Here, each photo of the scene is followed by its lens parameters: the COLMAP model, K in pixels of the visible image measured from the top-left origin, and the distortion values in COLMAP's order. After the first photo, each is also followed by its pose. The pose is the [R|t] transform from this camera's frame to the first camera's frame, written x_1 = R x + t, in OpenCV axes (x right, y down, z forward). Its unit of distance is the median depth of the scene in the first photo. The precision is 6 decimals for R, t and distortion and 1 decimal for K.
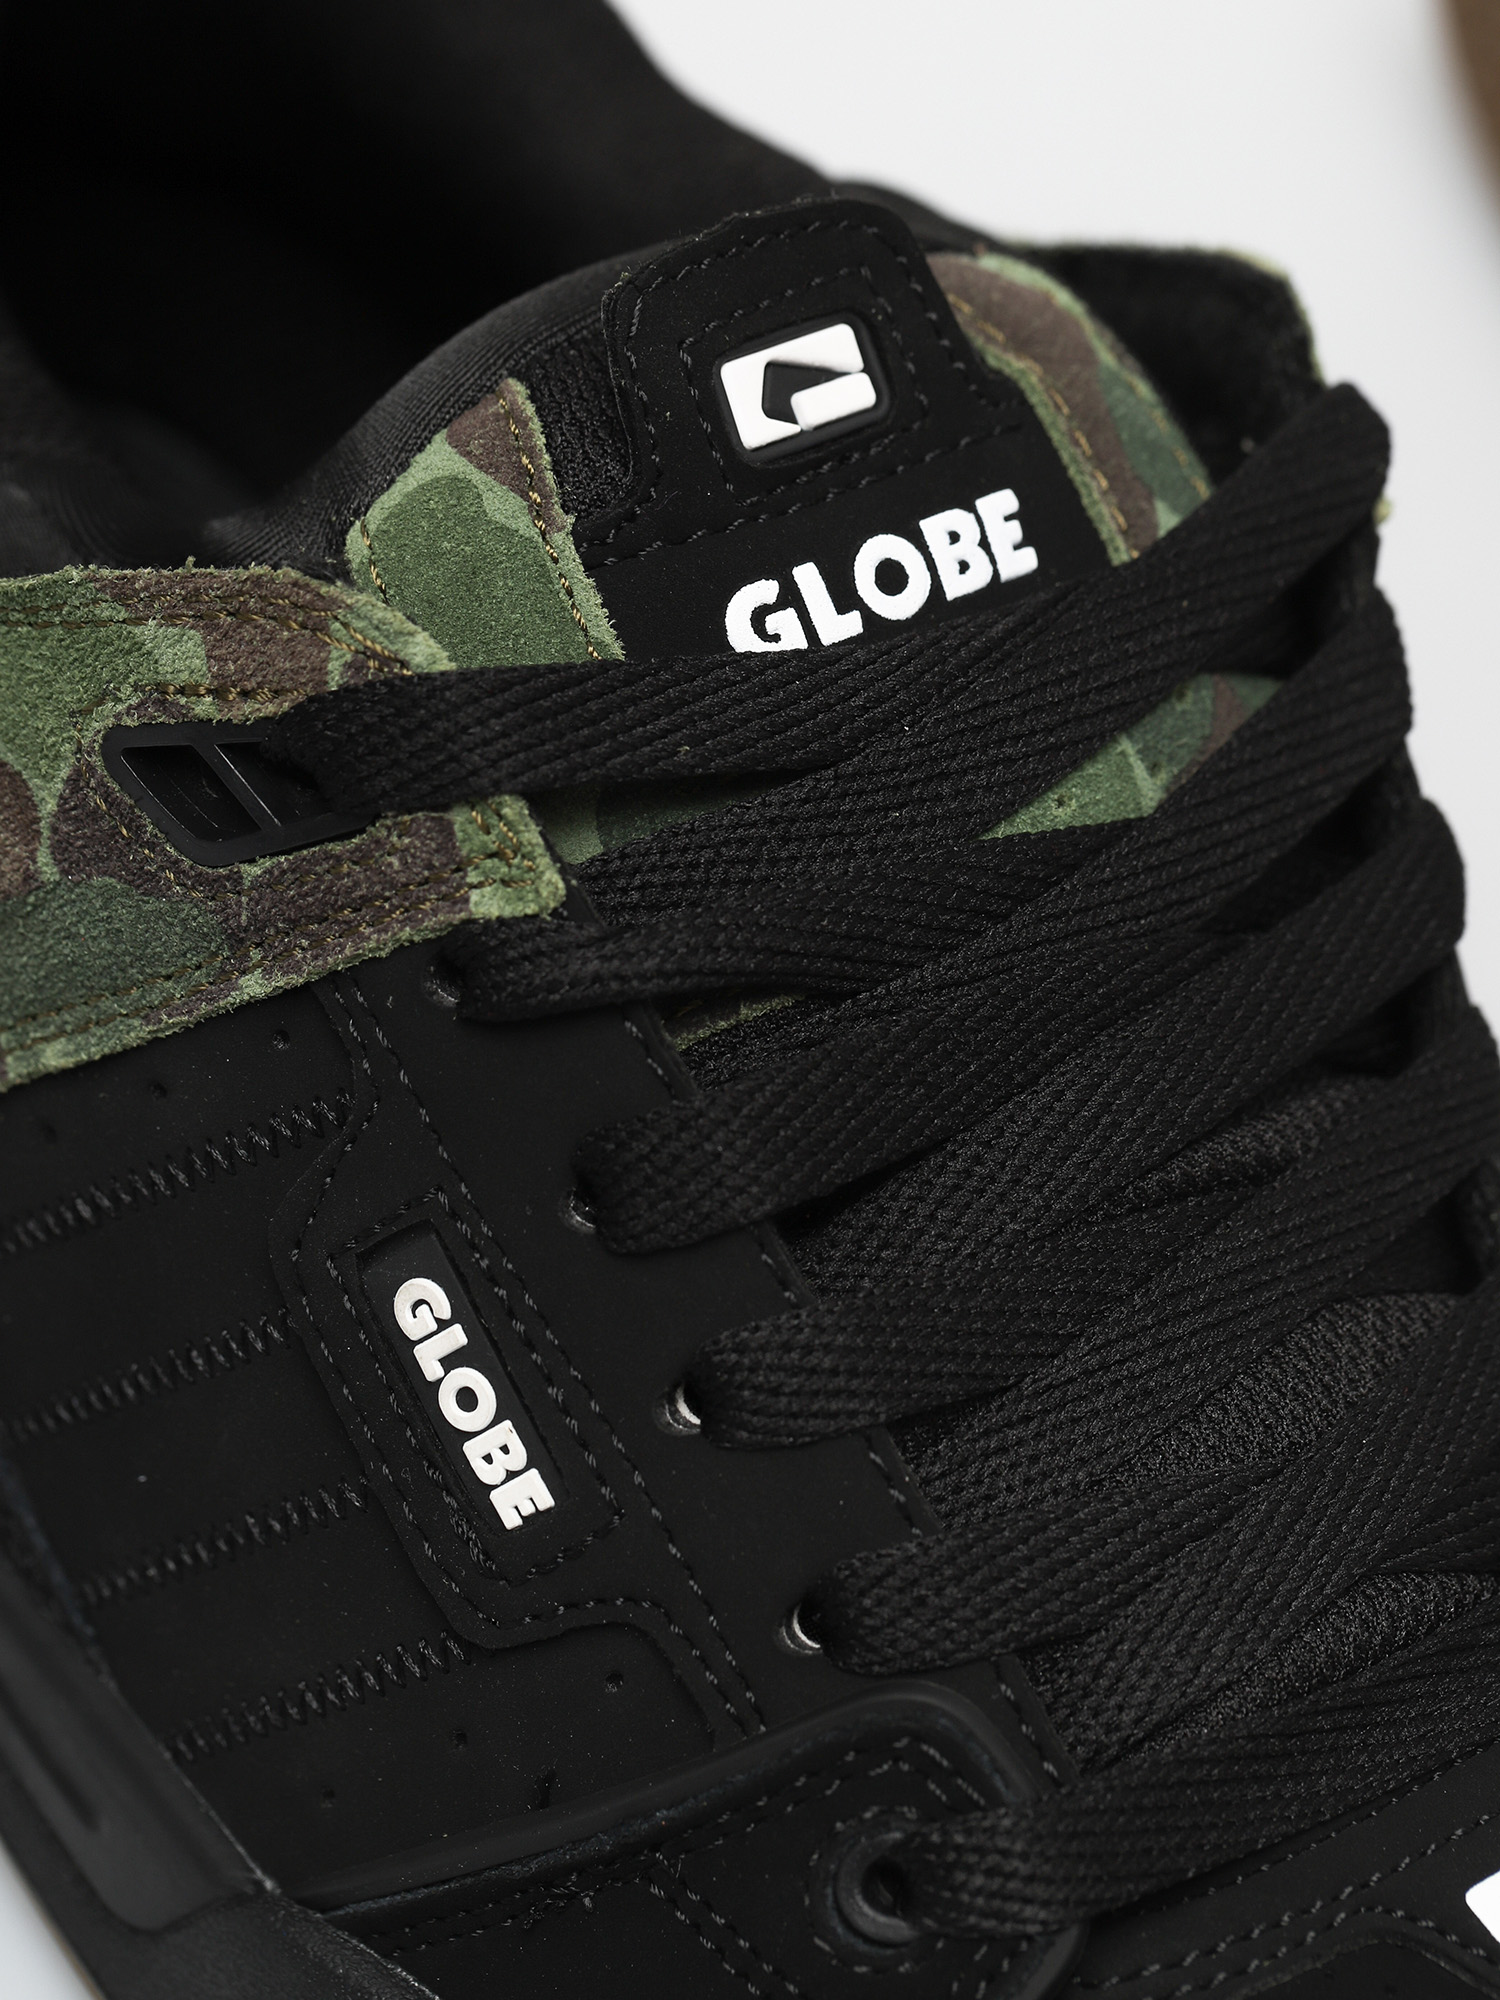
lens RADIAL K [[7522.6, 0, 750.0], [0, 7522.6, 1000.0], [0, 0, 1]] dist [0.246519, -2.598472]
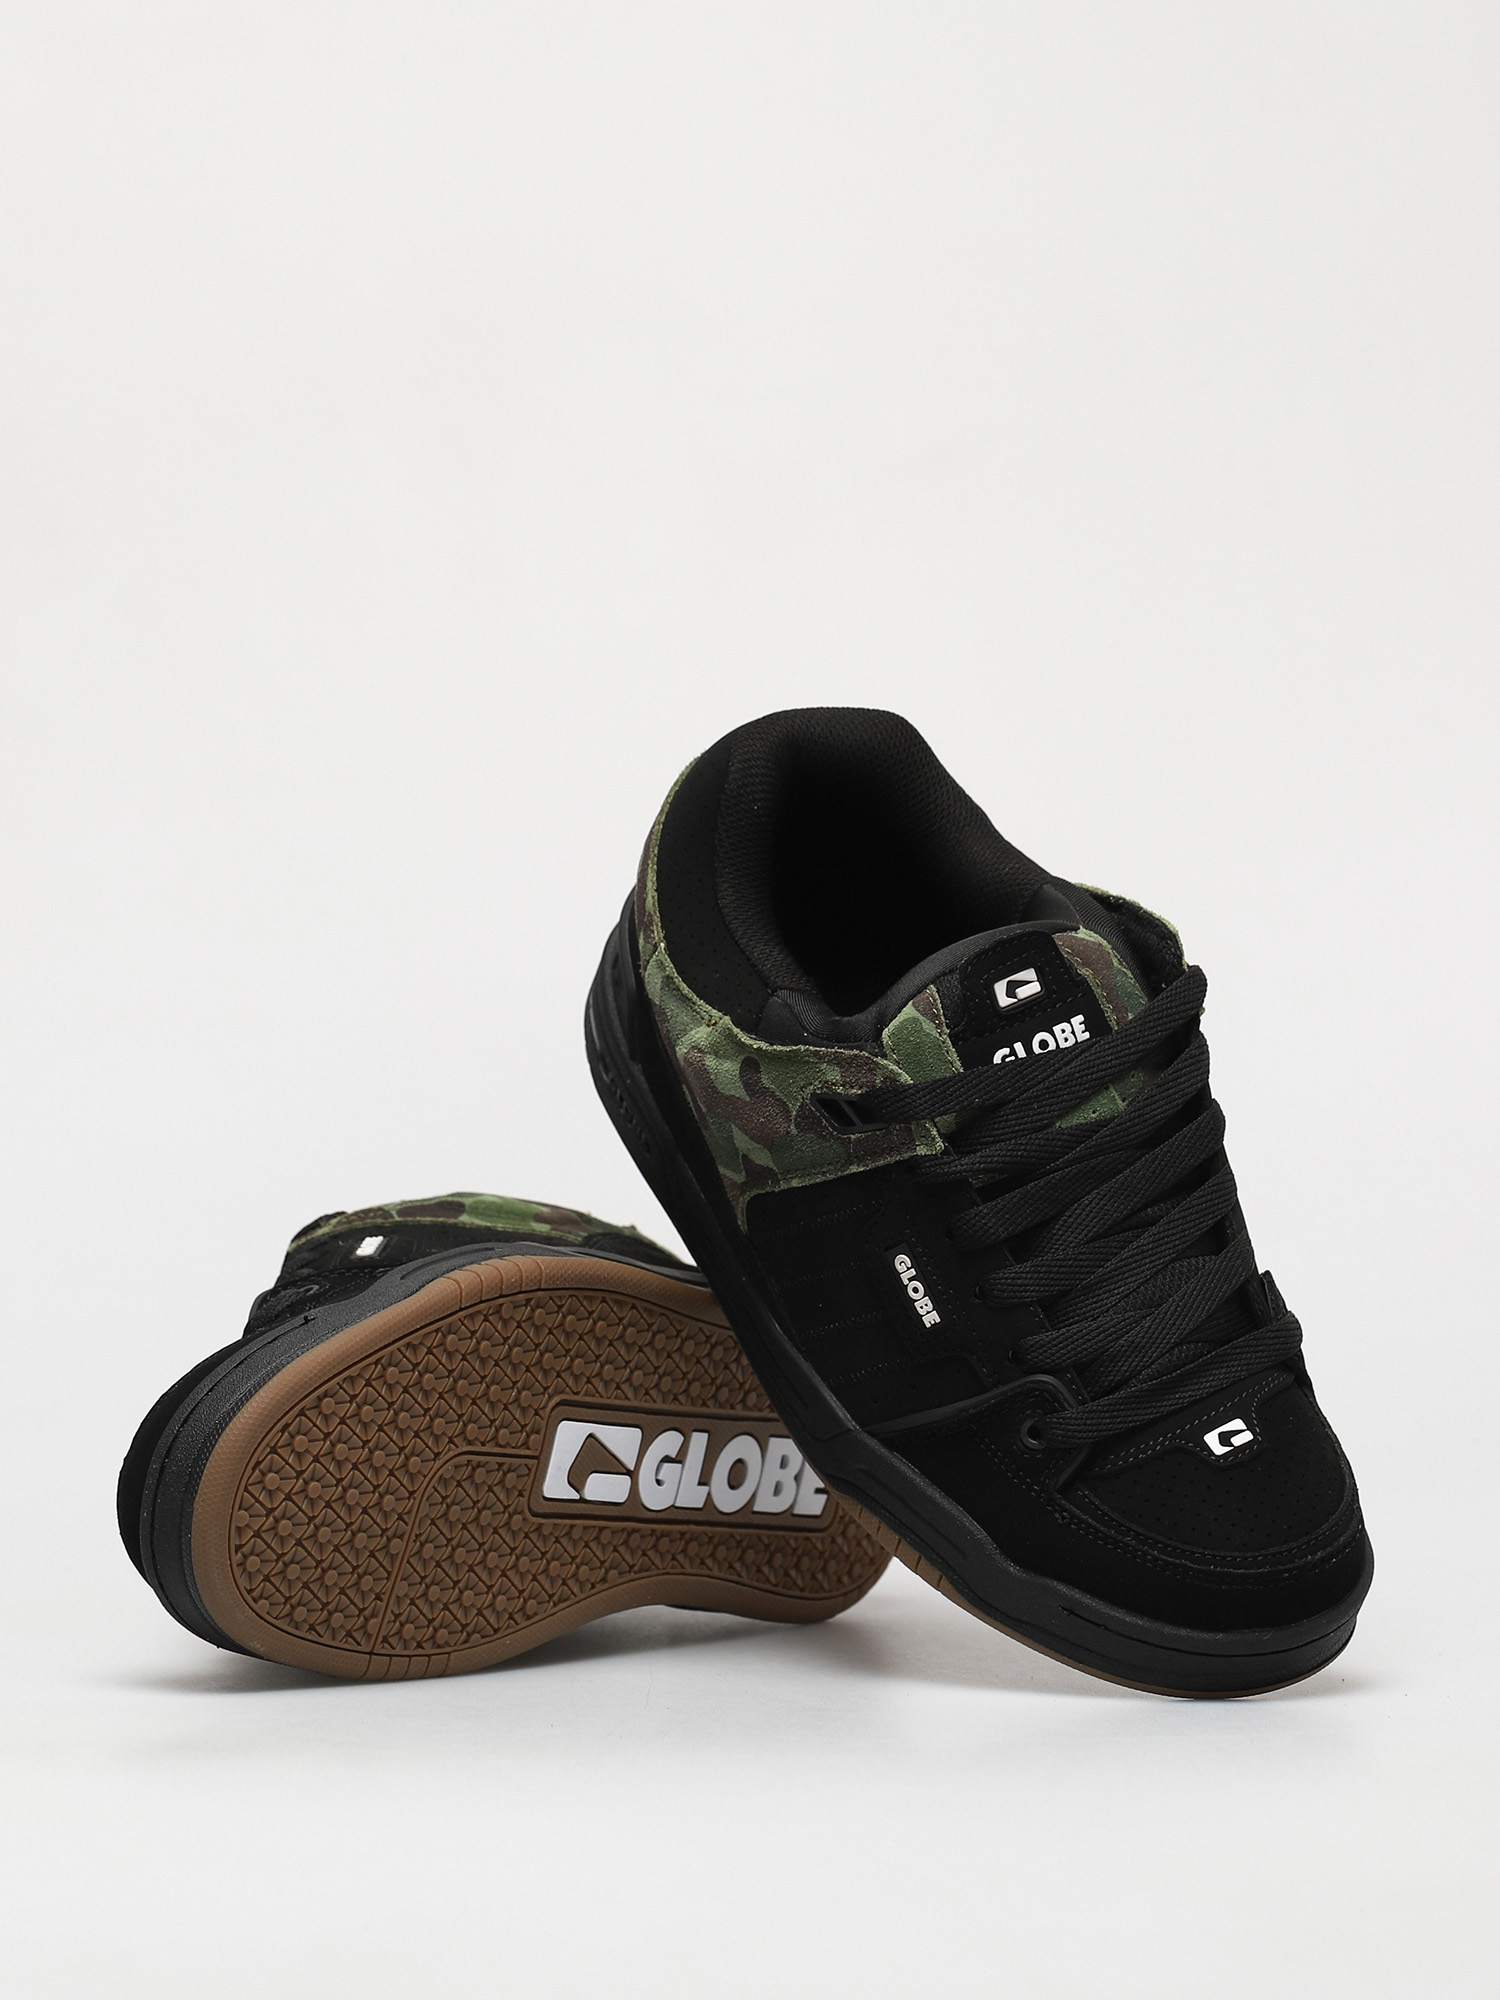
lens RADIAL K [[7522.6, 0, 750.0], [0, 7522.6, 1000.0], [0, 0, 1]] dist [0.246519, -2.598472]
pose [[0.996911, 0.010561, -0.077824, 0.151121], [-0.003327, 0.995707, 0.092505, -0.391275], [0.078467, -0.091960, 0.992666, -2.375924]]
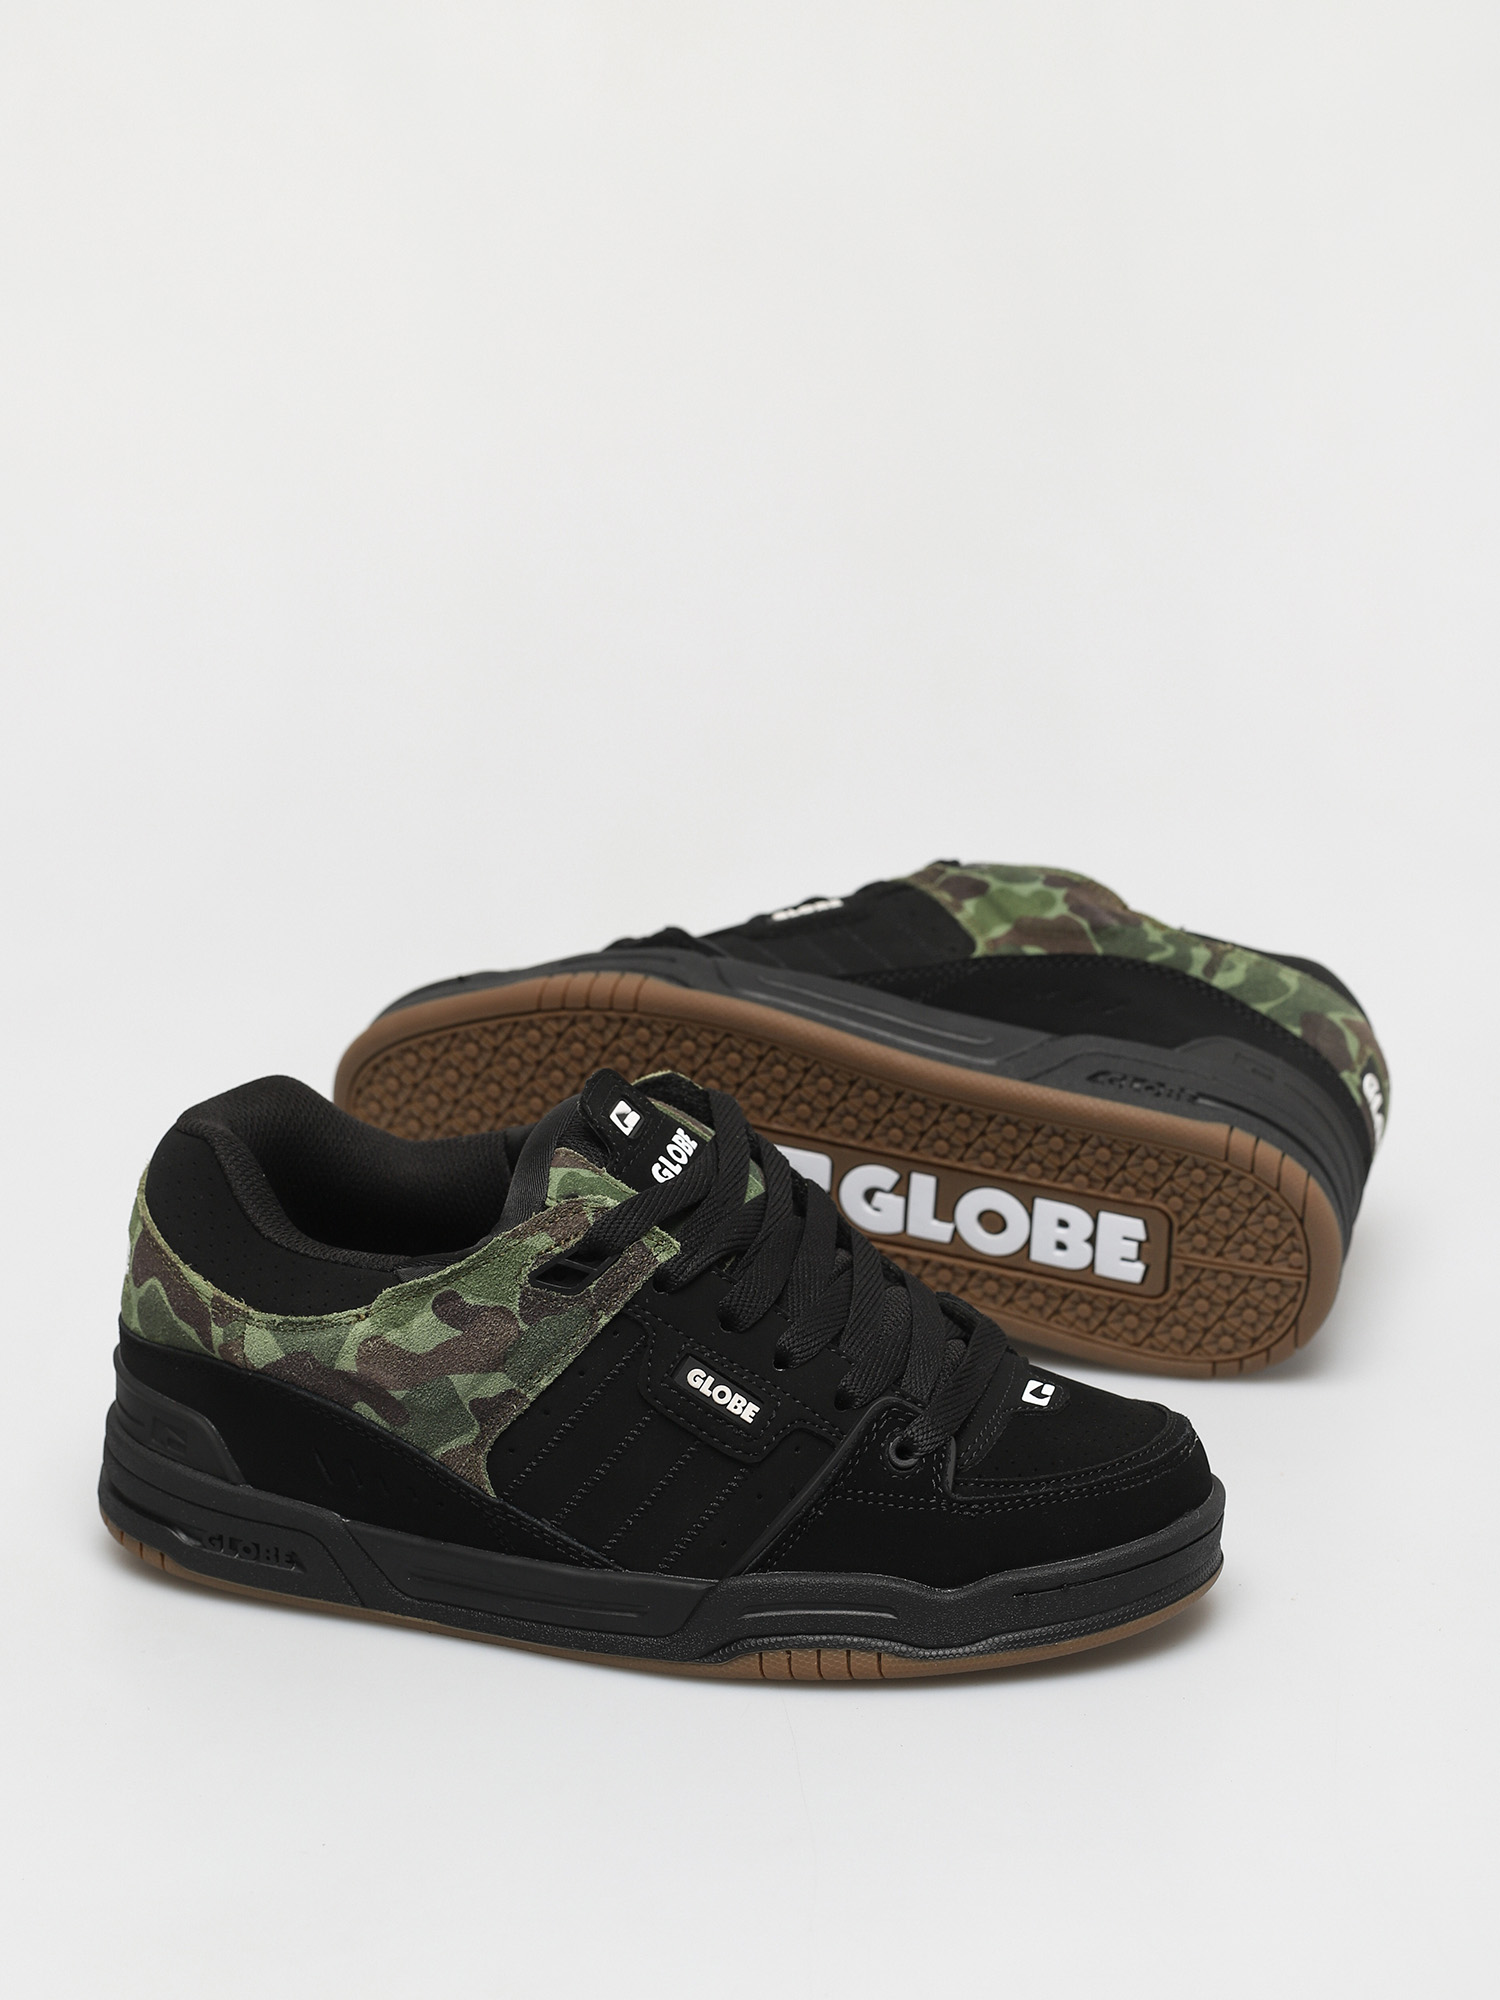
lens RADIAL K [[7522.6, 0, 750.0], [0, 7522.6, 1000.0], [0, 0, 1]] dist [0.246519, -2.598472]
pose [[0.790506, -0.387008, 0.474683, -1.534084], [0.502965, 0.852463, -0.142593, 0.383008], [-0.349466, 0.351470, 0.868529, -1.963992]]
